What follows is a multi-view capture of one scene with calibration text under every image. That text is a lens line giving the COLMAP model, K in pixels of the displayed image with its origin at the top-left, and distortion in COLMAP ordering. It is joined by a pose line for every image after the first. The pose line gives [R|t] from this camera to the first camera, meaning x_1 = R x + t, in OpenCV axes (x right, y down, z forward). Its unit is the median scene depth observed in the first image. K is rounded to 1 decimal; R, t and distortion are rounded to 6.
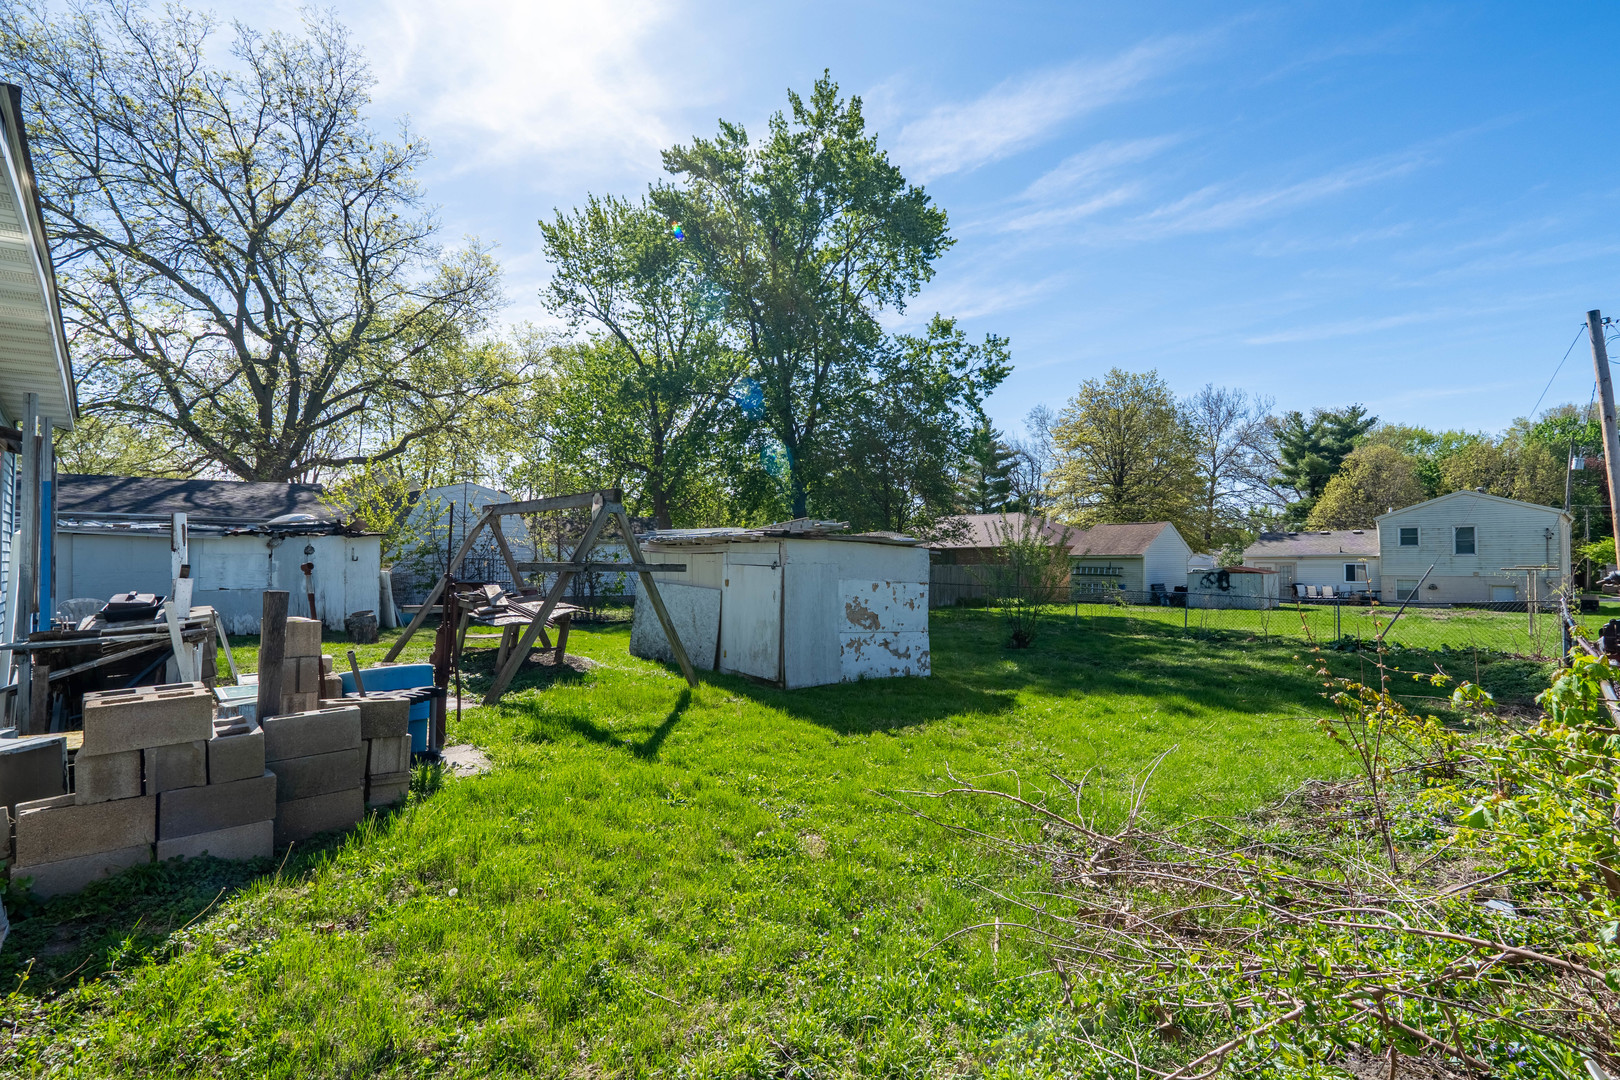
lens RADIAL K [[747.2, 0, 810.0], [0, 747.2, 540.0], [0, 0, 1]] dist [0.000822, 0.000554]
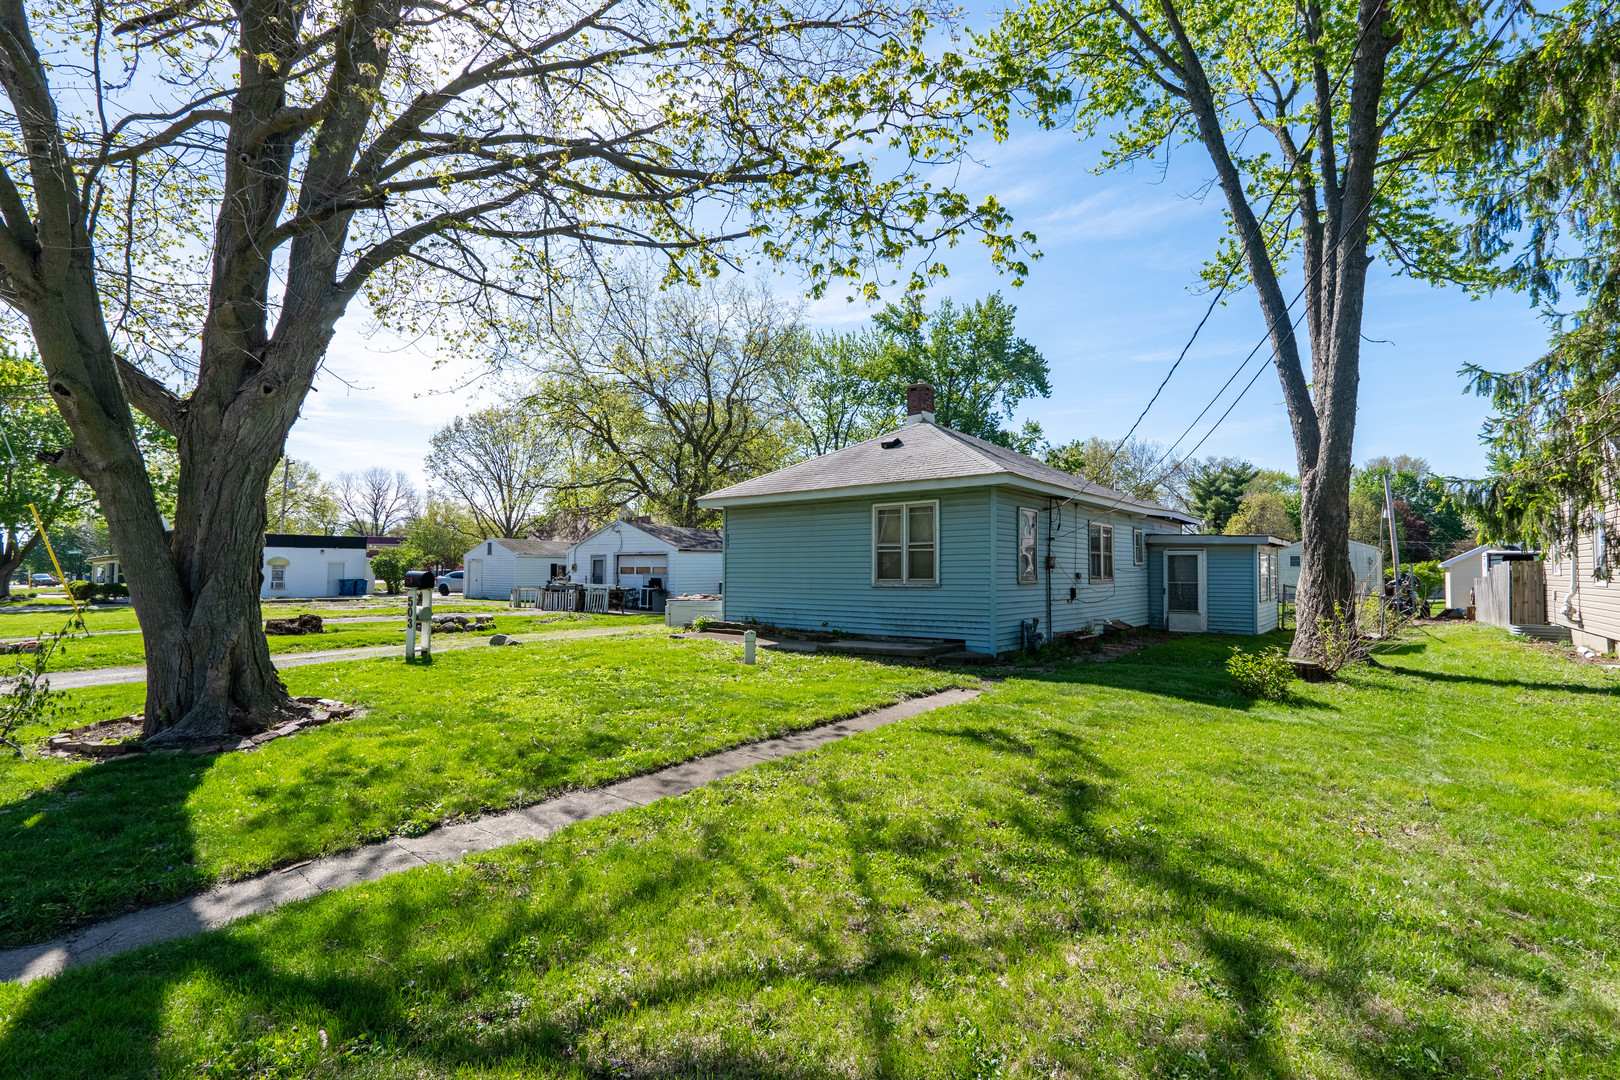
lens RADIAL K [[747.2, 0, 810.0], [0, 747.2, 540.0], [0, 0, 1]] dist [0.000822, 0.000554]
pose [[0.990896, 0.010469, 0.134220, -0.243476], [-0.008122, 0.999805, -0.018021, -0.005476], [-0.134383, 0.016766, 0.990788, -0.248176]]
